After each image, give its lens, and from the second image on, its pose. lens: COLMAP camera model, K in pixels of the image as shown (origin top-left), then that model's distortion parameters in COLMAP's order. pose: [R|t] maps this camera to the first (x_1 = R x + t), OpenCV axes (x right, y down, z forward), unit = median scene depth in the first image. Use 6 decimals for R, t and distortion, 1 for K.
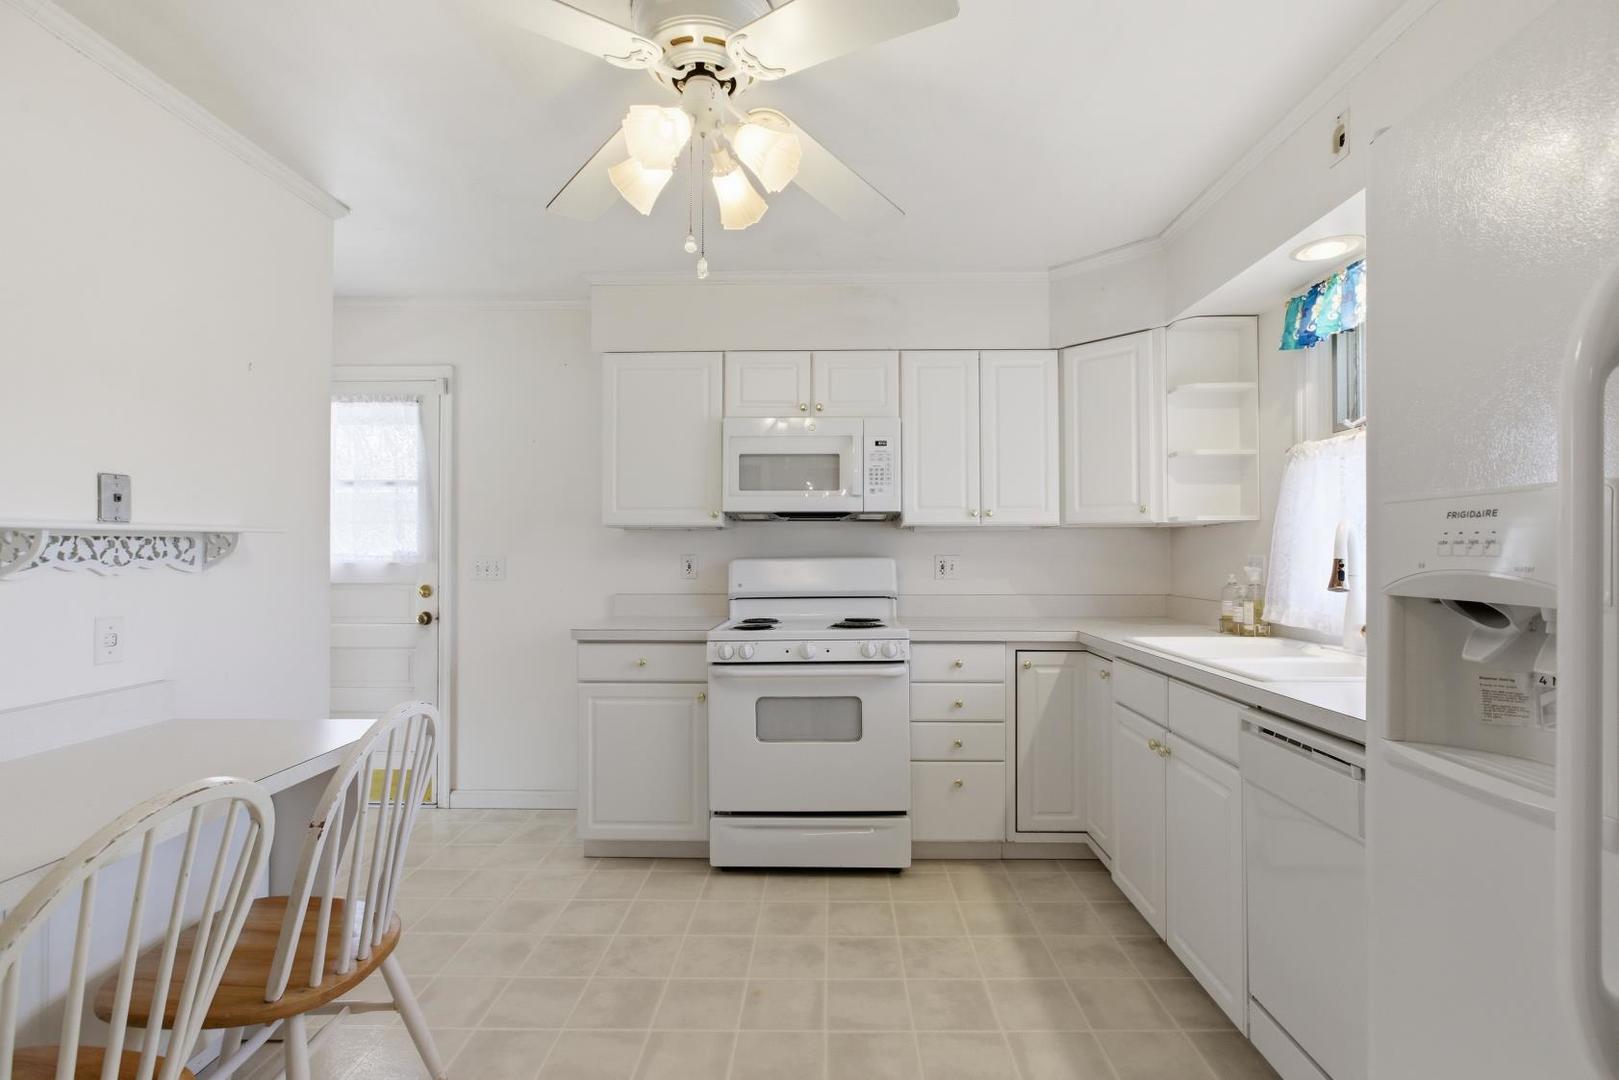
lens RADIAL K [[729.9, 0, 821.6], [0, 729.9, 544.8], [0, 0, 1]] dist [0.002807, 0.000289]
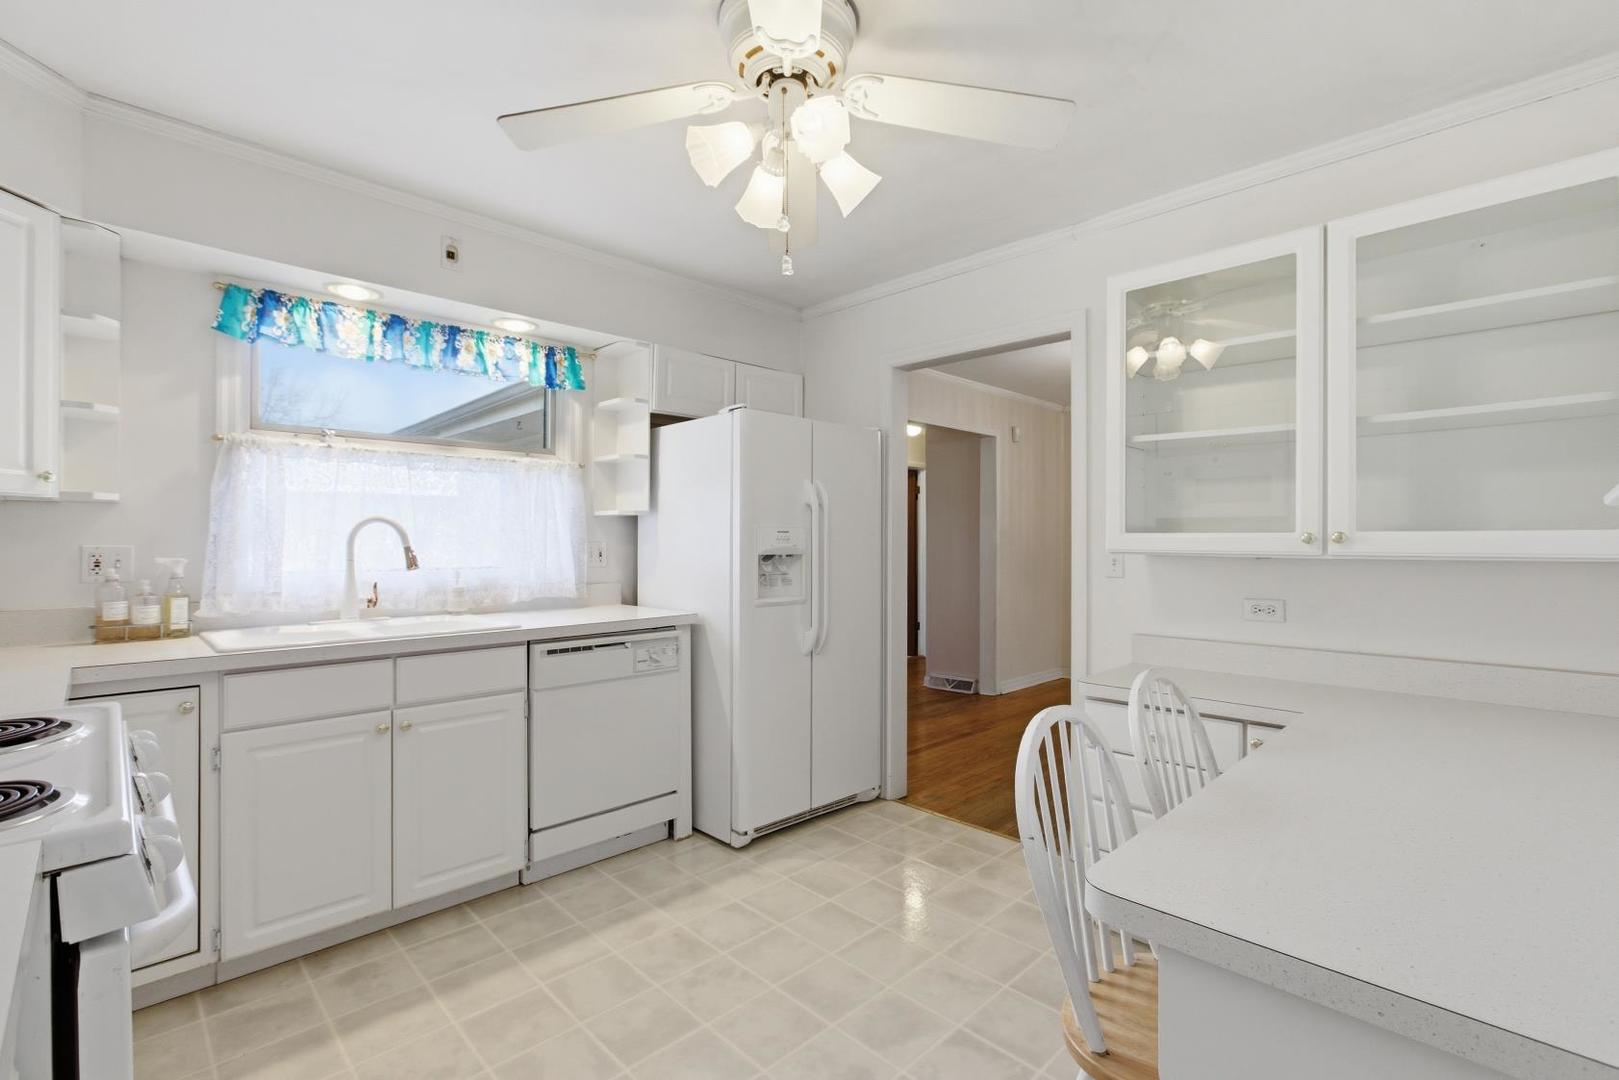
lens RADIAL K [[729.9, 0, 812.4], [0, 729.9, 543.4], [0, 0, 1]] dist [0.002807, 0.000289]
pose [[-0.709812, -0.000064, 0.704391, -0.650760], [-0.005155, 0.999974, -0.005104, 0.015403], [-0.704372, -0.007254, -0.709794, 1.218634]]
